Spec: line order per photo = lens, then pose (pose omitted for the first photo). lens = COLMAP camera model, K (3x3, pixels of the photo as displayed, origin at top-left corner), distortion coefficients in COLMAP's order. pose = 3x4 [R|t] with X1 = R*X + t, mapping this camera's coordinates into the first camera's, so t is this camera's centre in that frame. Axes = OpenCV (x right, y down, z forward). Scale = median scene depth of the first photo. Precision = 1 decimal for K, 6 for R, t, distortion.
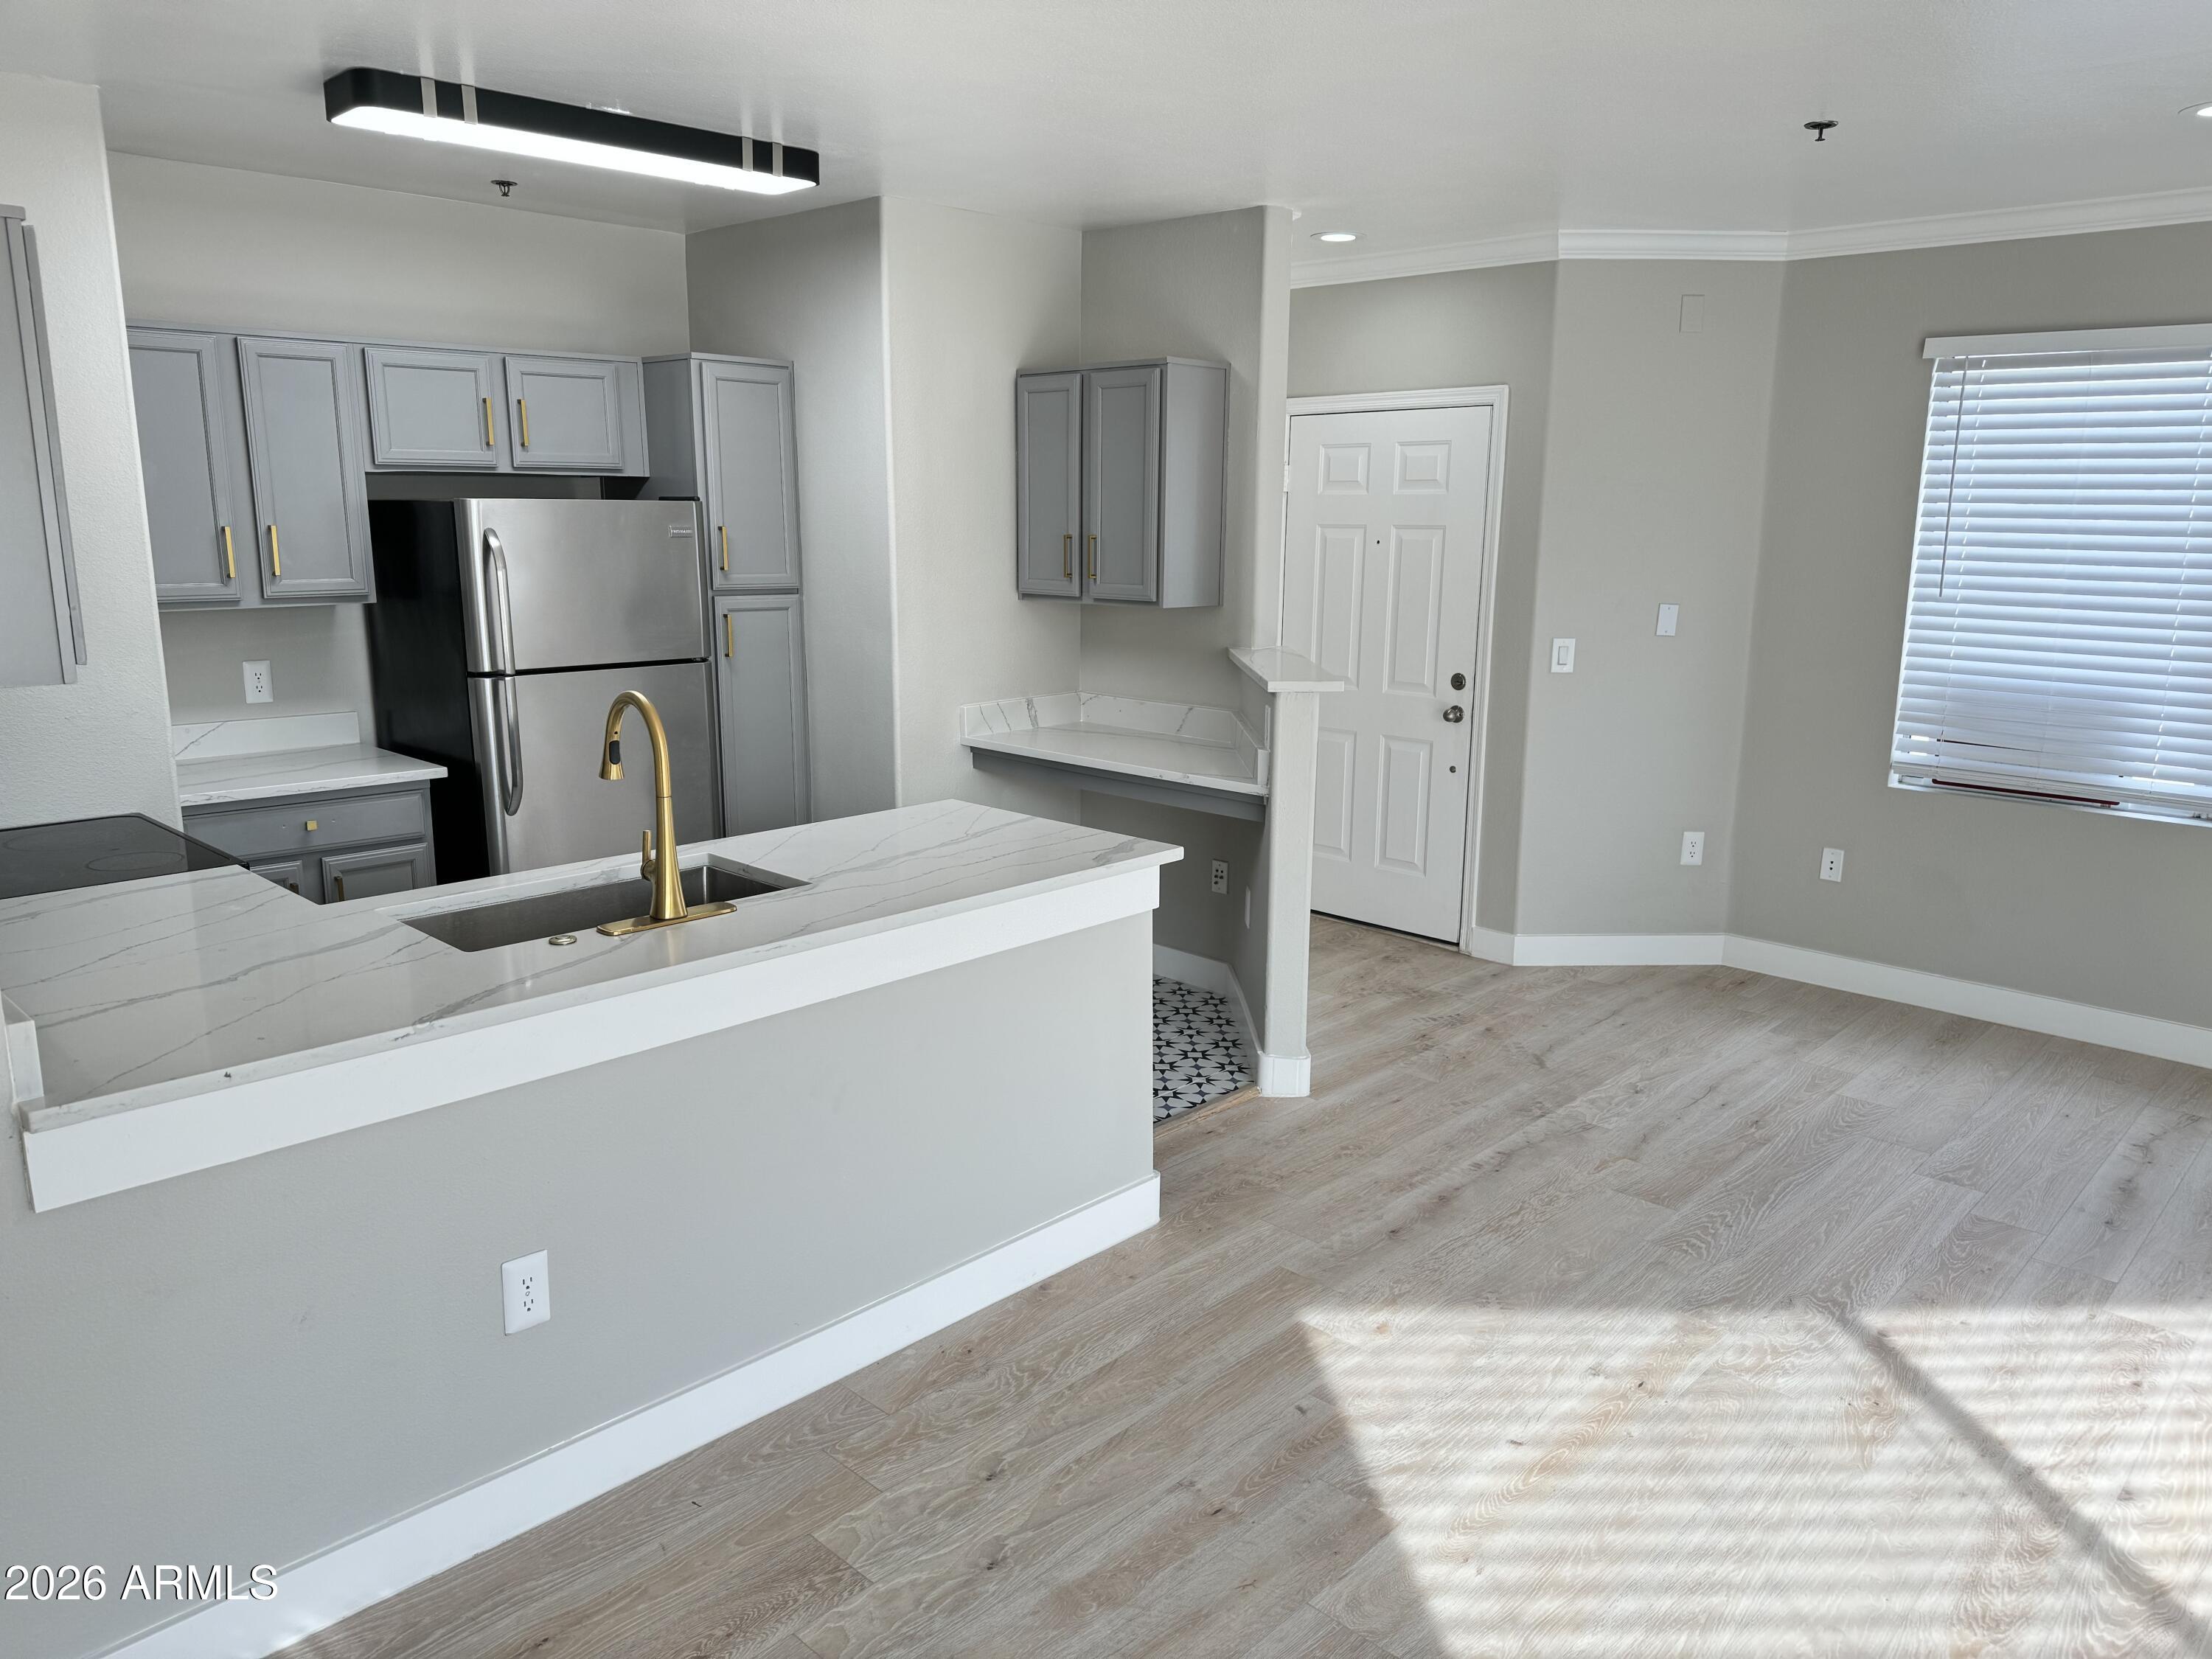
lens RADIAL K [[1586.8, 0, 1106.0], [0, 1586.8, 829.5], [0, 0, 1]] dist [0.001703, 0.001776]
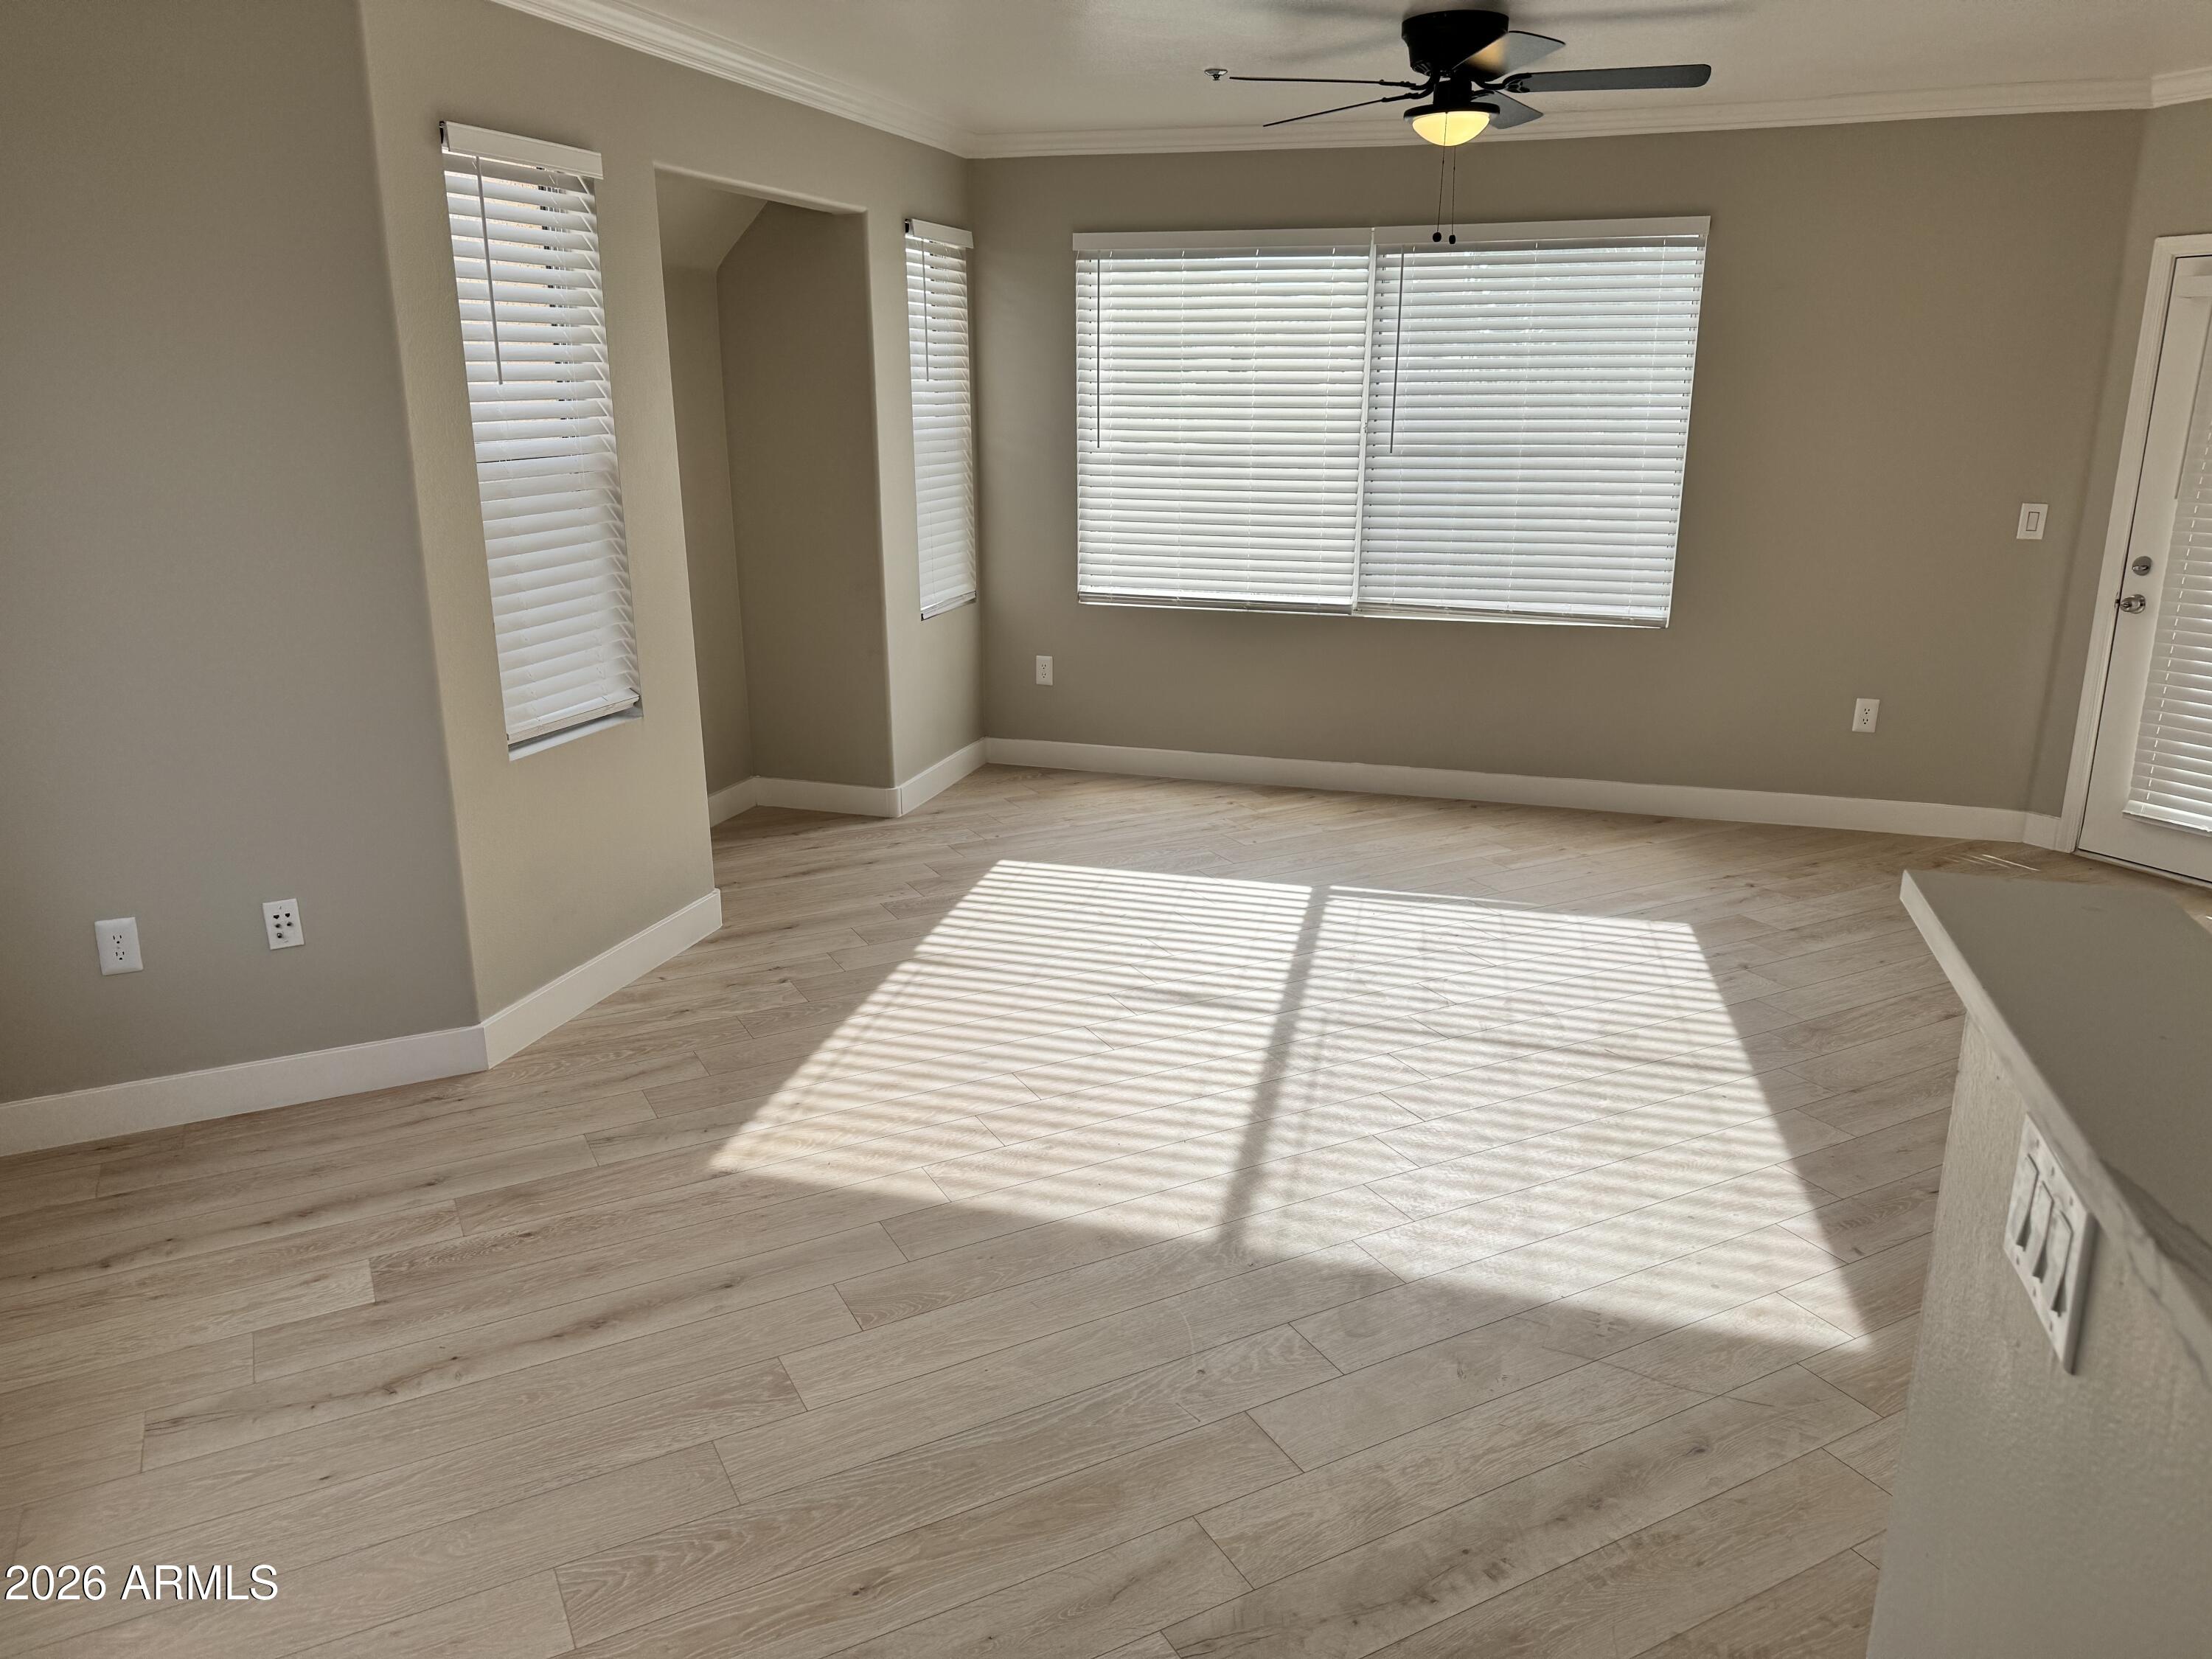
lens RADIAL K [[1586.8, 0, 1106.0], [0, 1586.8, 829.5], [0, 0, 1]] dist [0.001703, 0.001776]
pose [[-0.944240, -0.089644, 0.316821, 0.276737], [0.067195, 0.889508, 0.451952, -0.362073], [-0.322329, 0.448040, -0.833885, 1.826005]]
